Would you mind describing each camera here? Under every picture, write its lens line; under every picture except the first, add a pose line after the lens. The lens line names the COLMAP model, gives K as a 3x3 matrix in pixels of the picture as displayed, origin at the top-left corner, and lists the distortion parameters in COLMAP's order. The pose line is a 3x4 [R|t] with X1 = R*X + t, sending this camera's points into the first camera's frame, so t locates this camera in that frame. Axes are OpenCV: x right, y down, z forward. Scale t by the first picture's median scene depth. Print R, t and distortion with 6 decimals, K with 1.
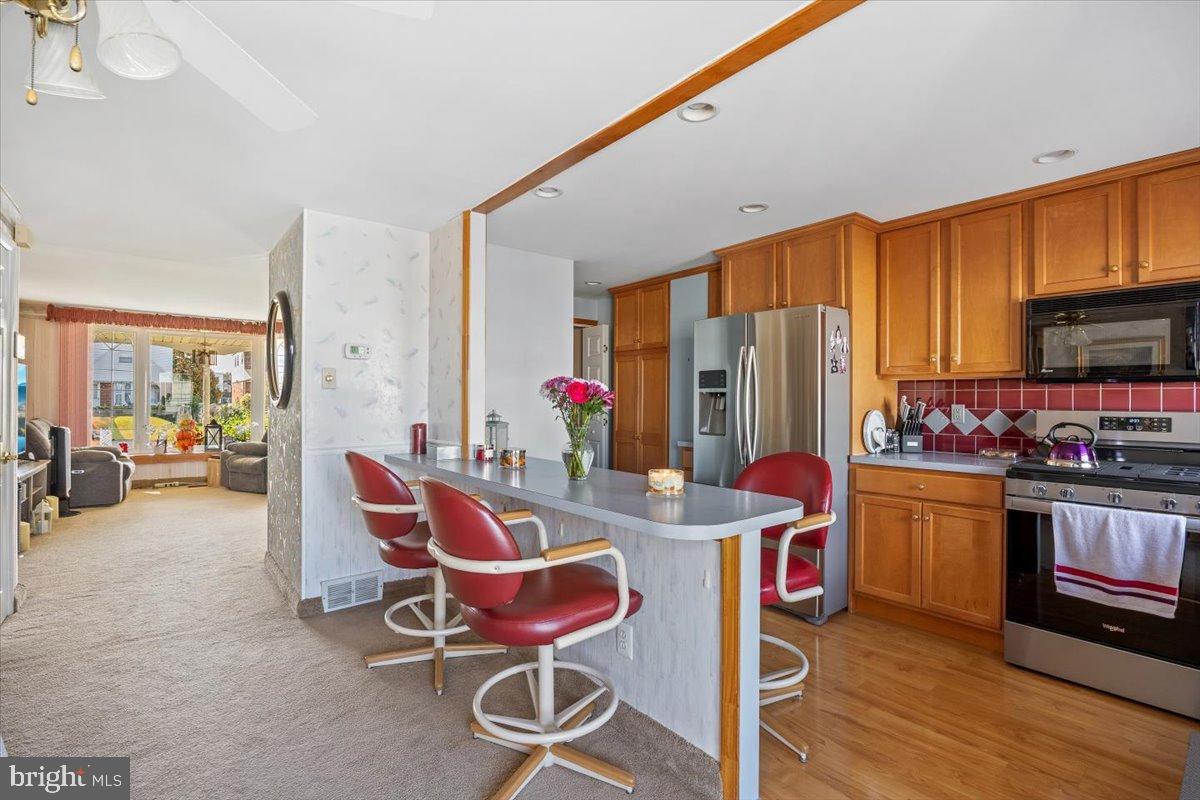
lens RADIAL K [[545.1, 0, 597.1], [0, 545.1, 401.5], [0, 0, 1]] dist [-0.021945, 0.002789]
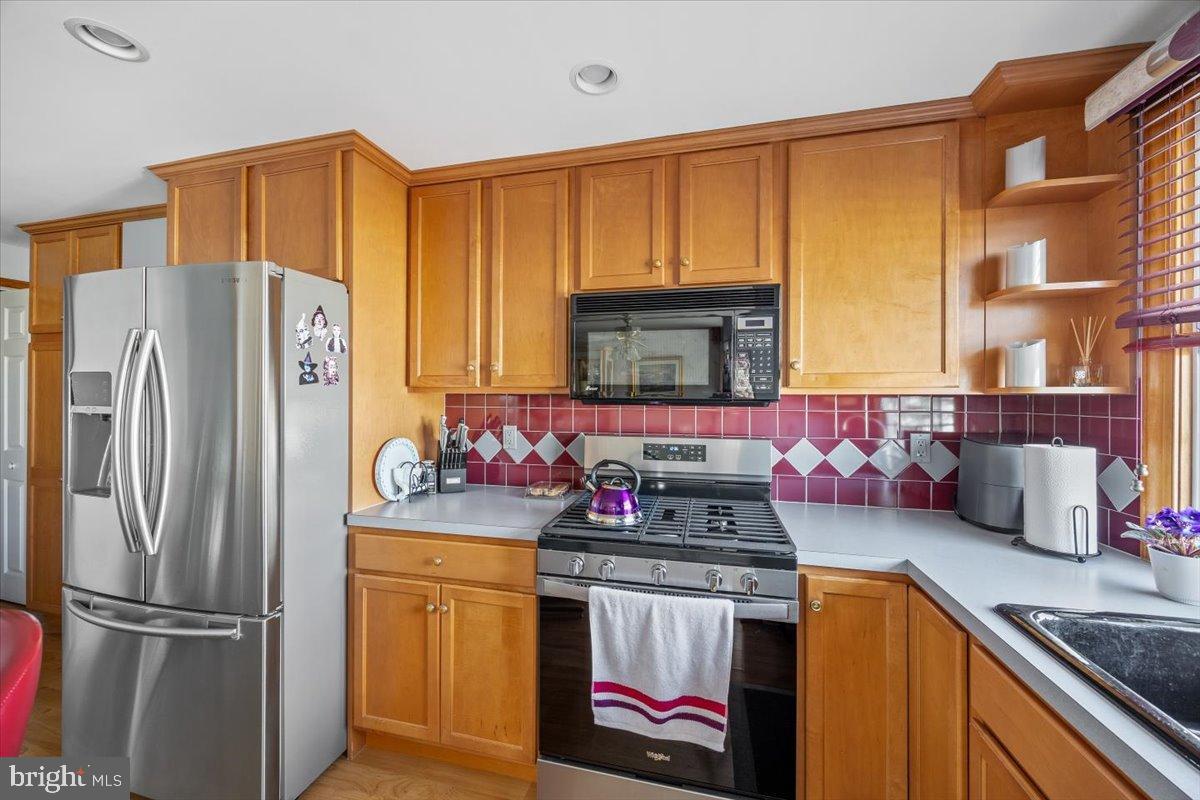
lens RADIAL K [[454.0, 0, 595.7], [0, 454.0, 395.2], [0, 0, 1]] dist [-0.007563, -0.000585]
pose [[0.799945, 0.004463, 0.600057, 0.437444], [-0.001880, 0.999986, -0.004932, -0.043121], [-0.600071, 0.002817, 0.799942, 0.461406]]
